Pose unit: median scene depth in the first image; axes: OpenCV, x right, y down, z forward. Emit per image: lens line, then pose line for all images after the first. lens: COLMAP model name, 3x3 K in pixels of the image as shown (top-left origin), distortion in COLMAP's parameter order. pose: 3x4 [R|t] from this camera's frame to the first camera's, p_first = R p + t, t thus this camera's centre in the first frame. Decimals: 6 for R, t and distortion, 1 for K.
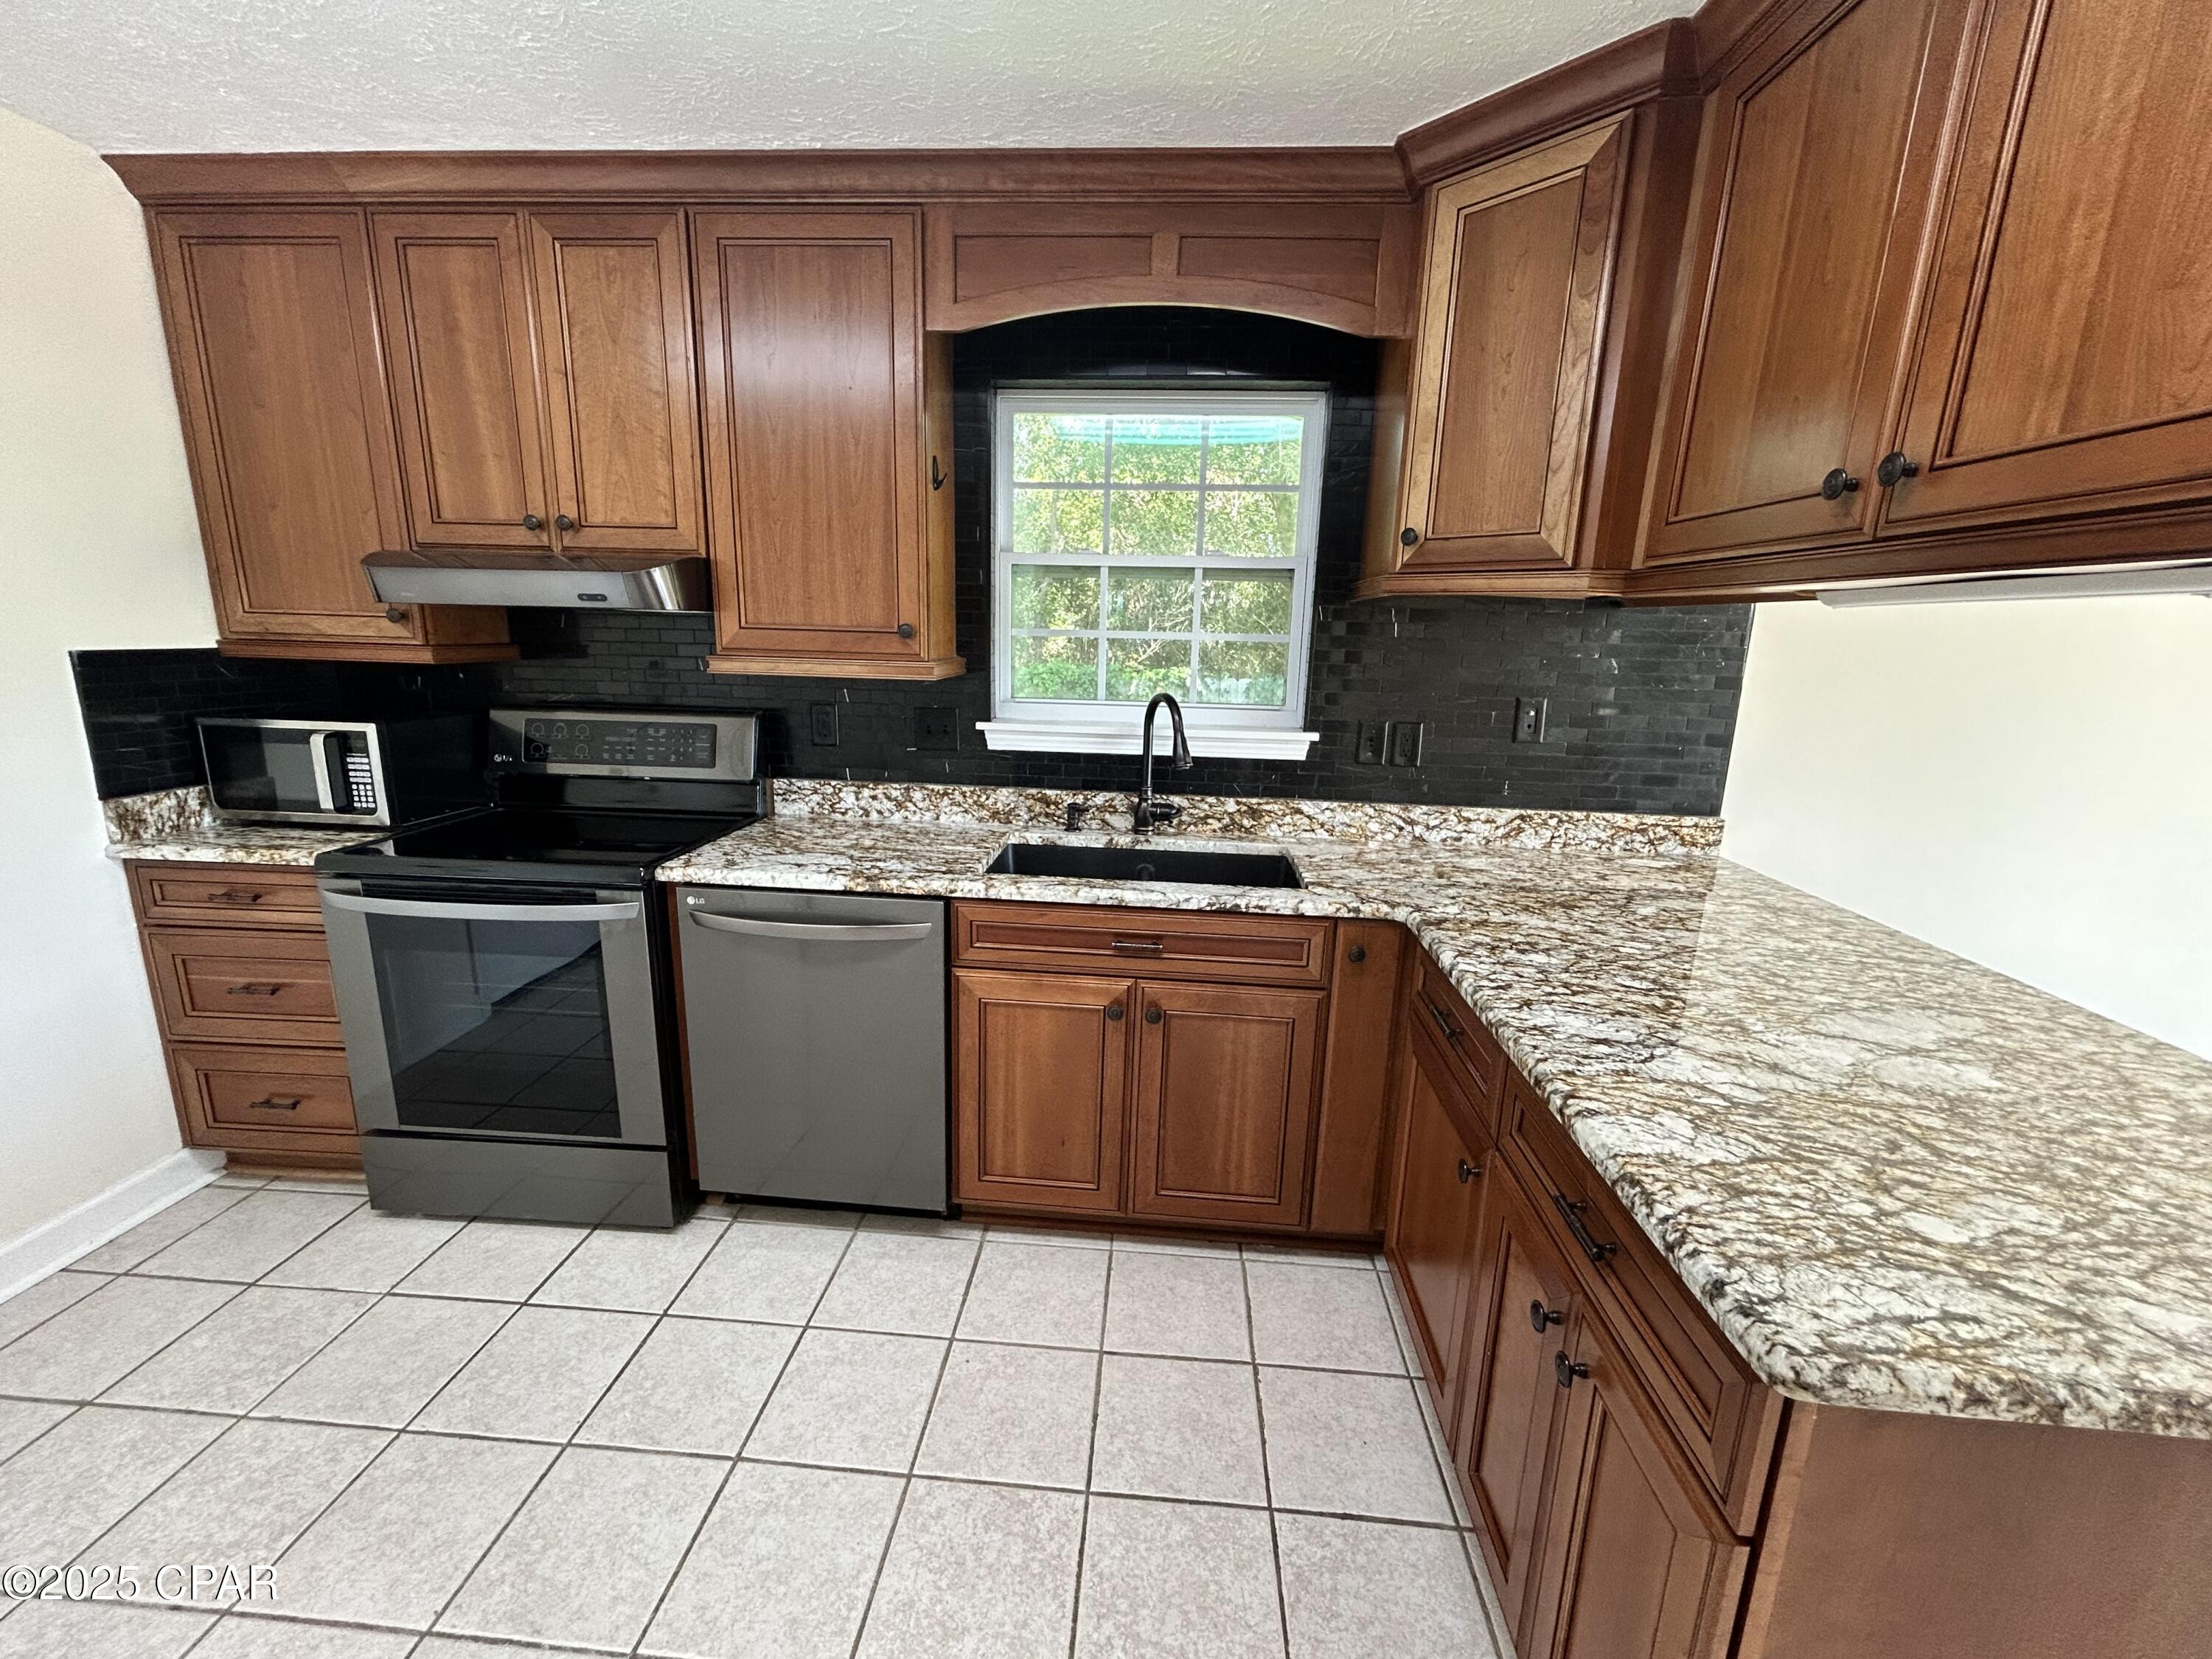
lens RADIAL K [[900.7, 0, 1096.0], [0, 900.7, 821.5], [0, 0, 1]] dist [0.000570, 0.000257]
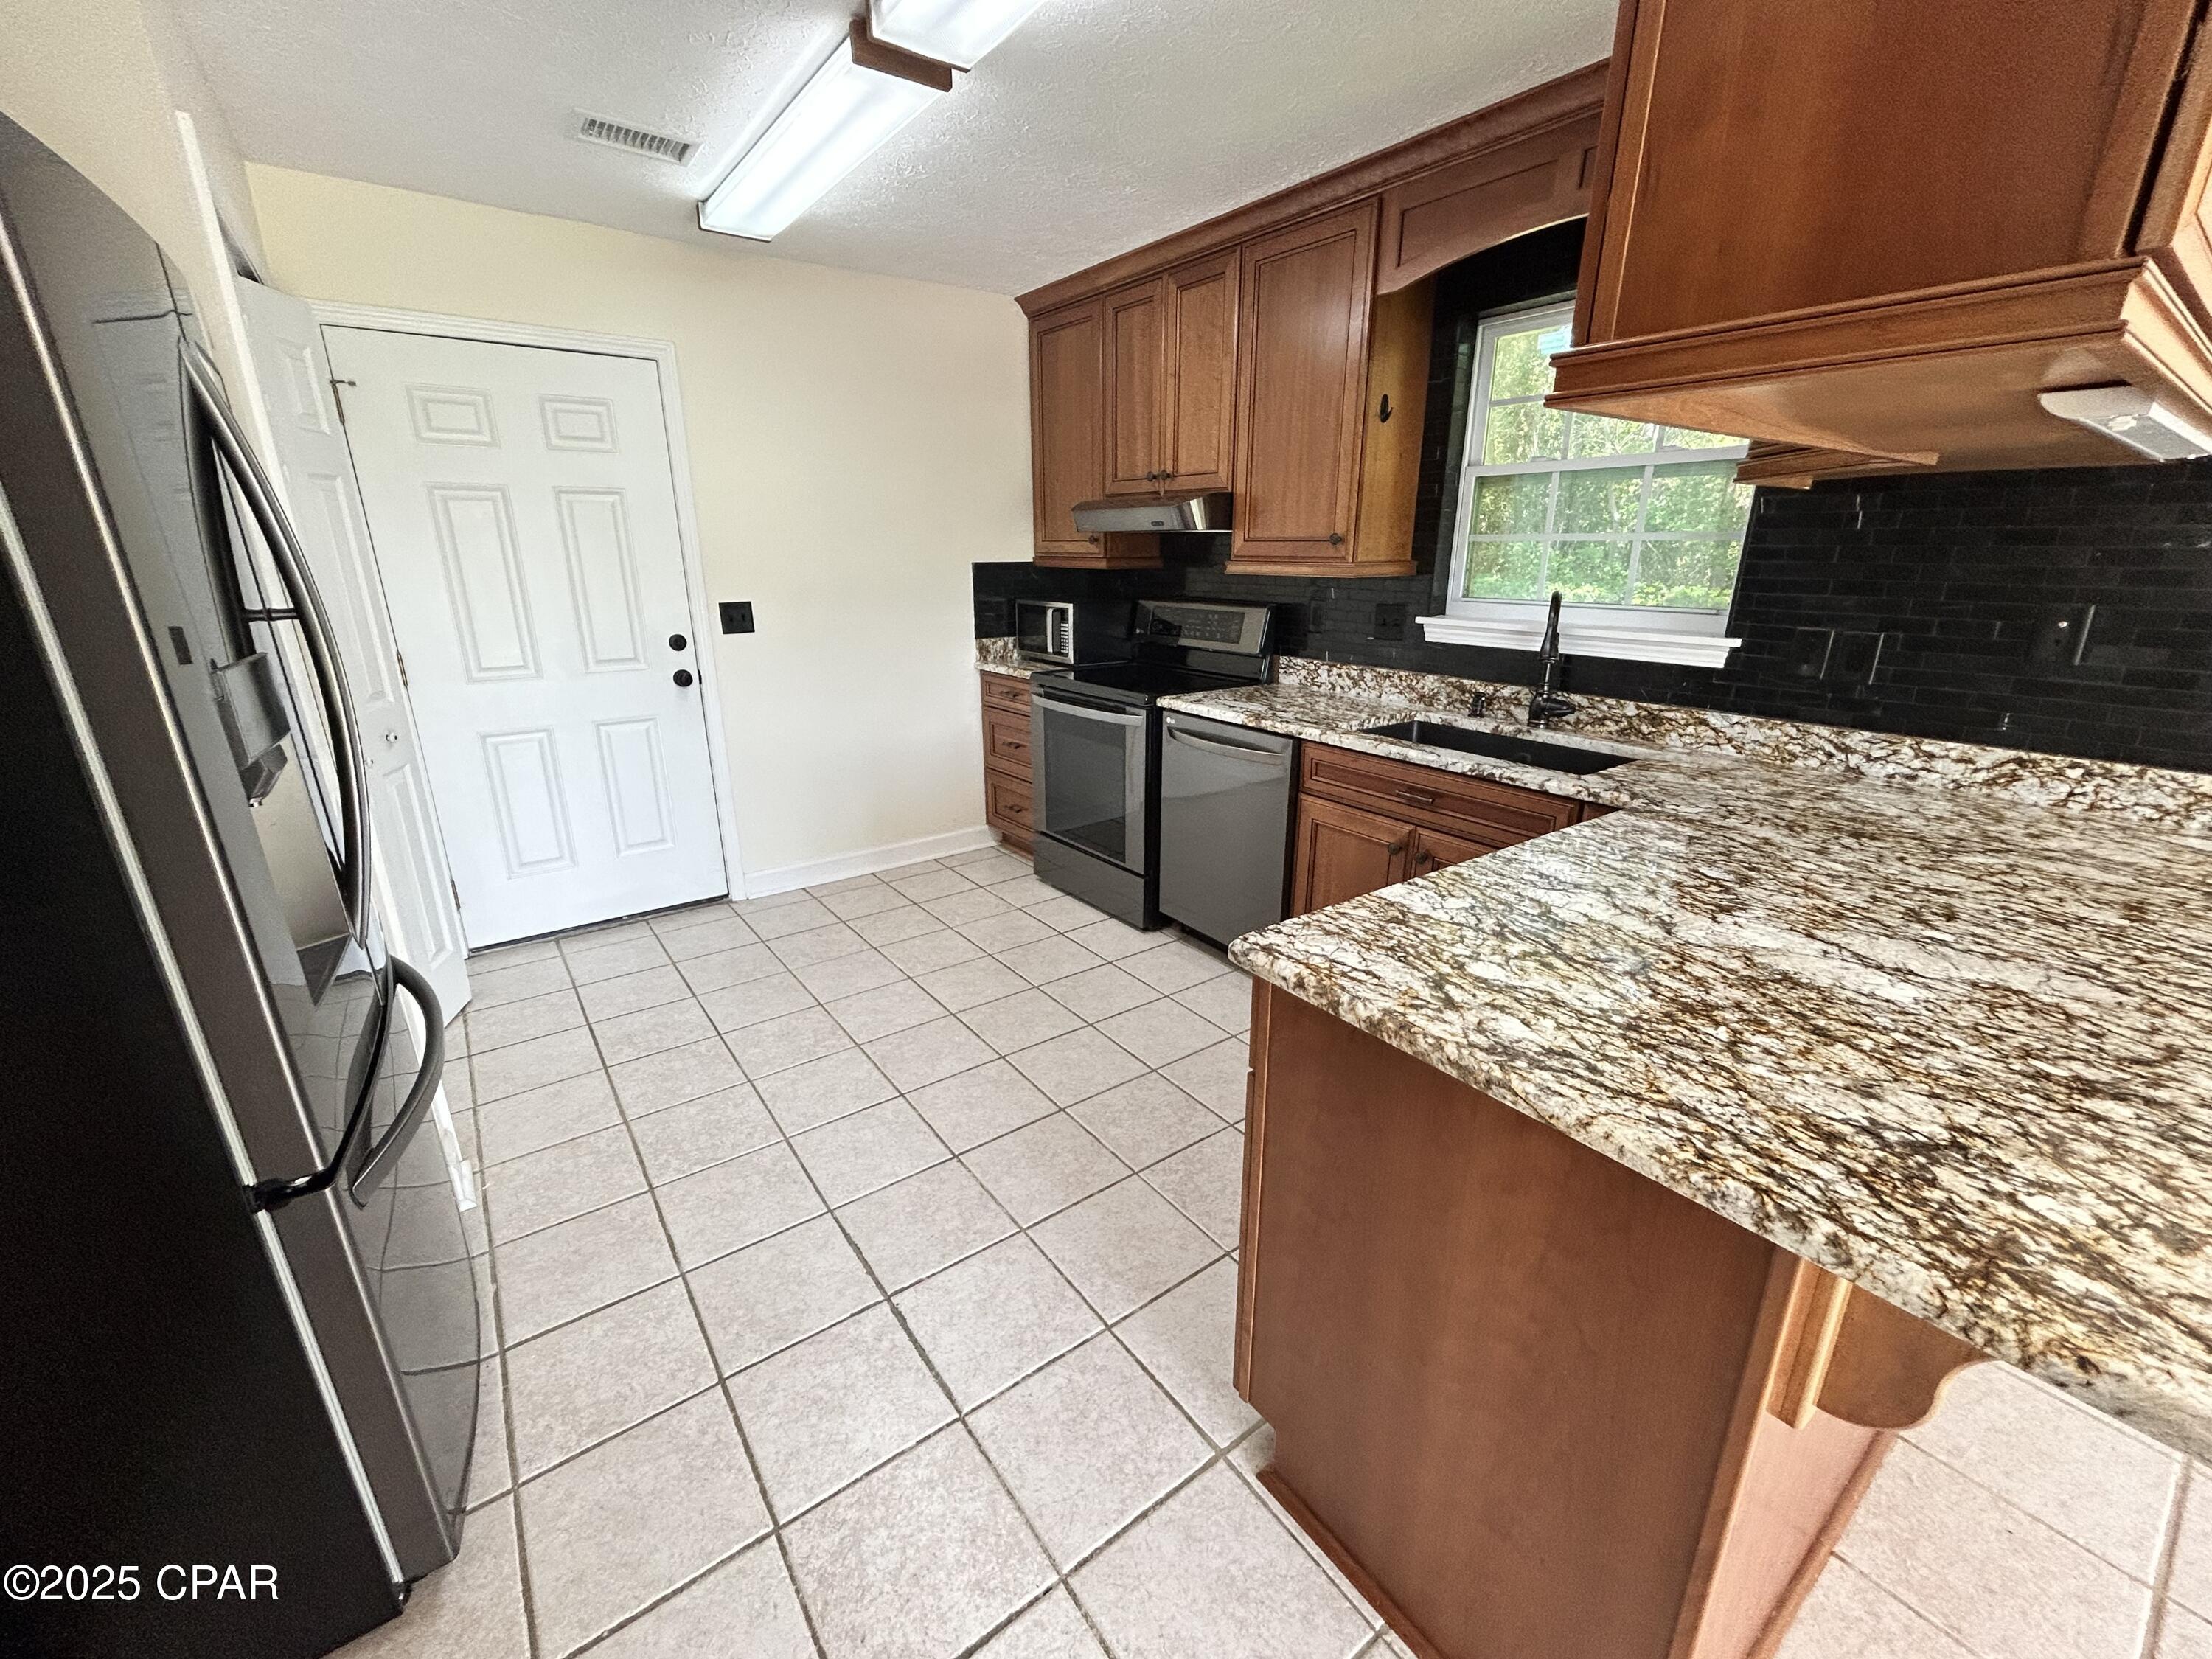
lens RADIAL K [[900.7, 0, 1096.0], [0, 900.7, 821.5], [0, 0, 1]] dist [0.000570, 0.000257]
pose [[0.647509, 0.197866, -0.735922, 0.592327], [-0.141856, 0.980121, 0.138710, 0.056039], [0.748738, 0.014580, 0.662705, -0.114032]]
